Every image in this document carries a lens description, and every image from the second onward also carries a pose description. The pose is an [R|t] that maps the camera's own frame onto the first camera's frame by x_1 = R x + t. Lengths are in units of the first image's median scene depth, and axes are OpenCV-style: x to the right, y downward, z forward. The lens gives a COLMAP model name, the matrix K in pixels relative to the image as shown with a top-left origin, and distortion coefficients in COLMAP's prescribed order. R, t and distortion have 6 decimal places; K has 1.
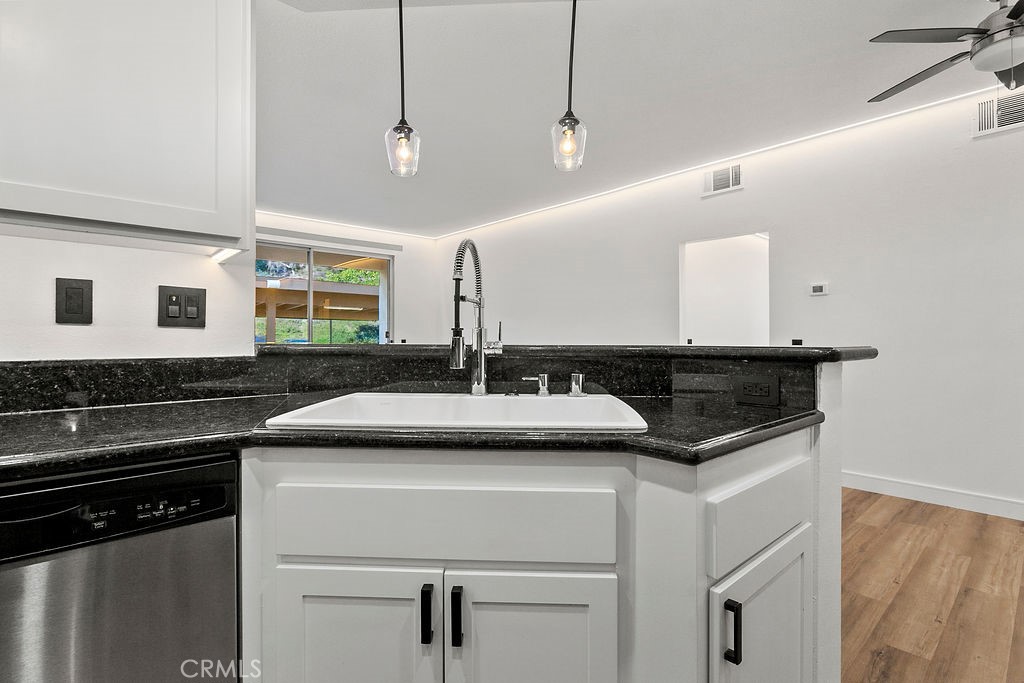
lens RADIAL K [[495.4, 0, 516.4], [0, 495.4, 340.5], [0, 0, 1]] dist [-0.001326, 0.000667]
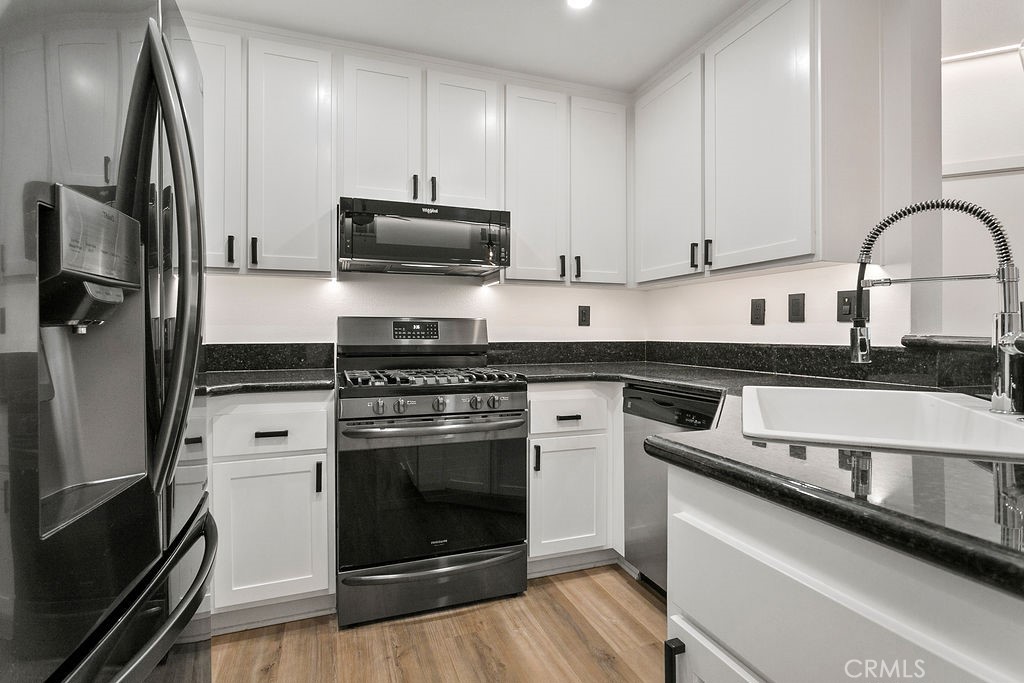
lens RADIAL K [[495.4, 0, 515.3], [0, 495.4, 336.4], [0, 0, 1]] dist [-0.001326, 0.000667]
pose [[-0.389720, 0.005550, -0.920917, 0.976660], [0.009089, 0.999956, 0.002180, 0.000439], [0.920889, -0.007520, -0.389753, 0.795014]]
